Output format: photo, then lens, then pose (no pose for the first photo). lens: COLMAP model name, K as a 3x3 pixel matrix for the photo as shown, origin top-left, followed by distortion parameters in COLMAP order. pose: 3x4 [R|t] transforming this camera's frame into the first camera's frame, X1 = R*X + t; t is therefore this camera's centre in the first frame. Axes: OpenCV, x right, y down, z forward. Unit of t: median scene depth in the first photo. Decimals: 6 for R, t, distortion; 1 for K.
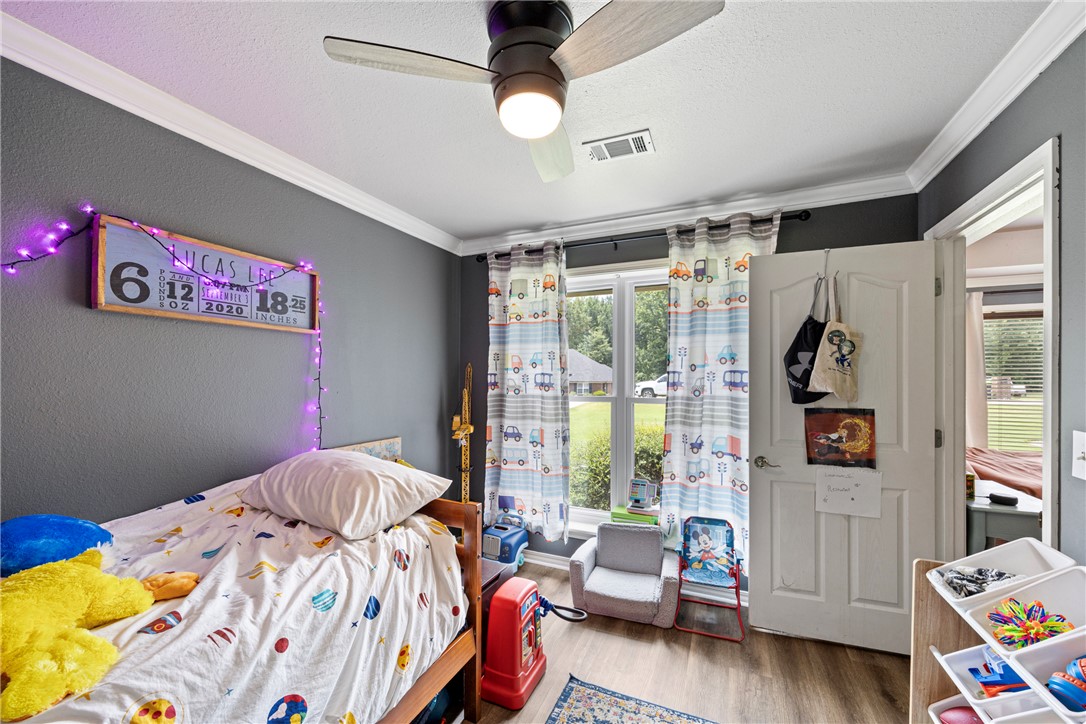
lens RADIAL K [[427.8, 0, 551.3], [0, 427.8, 377.7], [0, 0, 1]] dist [0.002237, -0.000243]
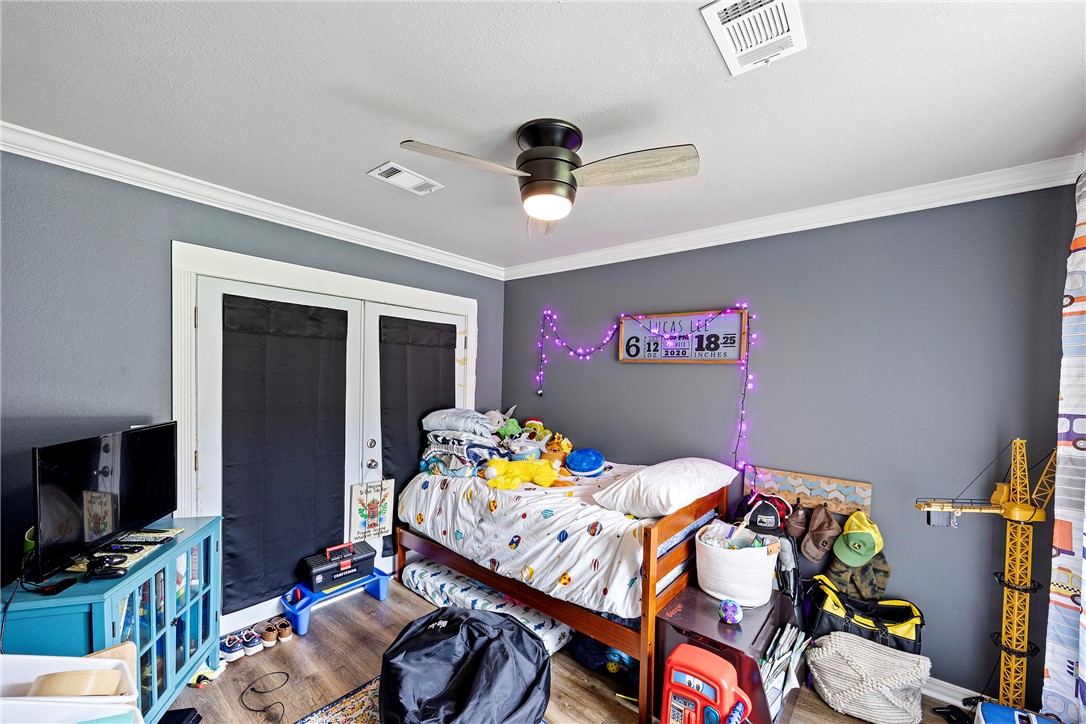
lens RADIAL K [[427.8, 0, 548.6], [0, 427.8, 386.7], [0, 0, 1]] dist [0.002237, -0.000243]
pose [[-0.277561, 0.020361, -0.960492, 0.831572], [-0.024844, 0.999289, 0.028363, -0.069294], [0.960387, 0.031735, -0.276858, 0.962167]]
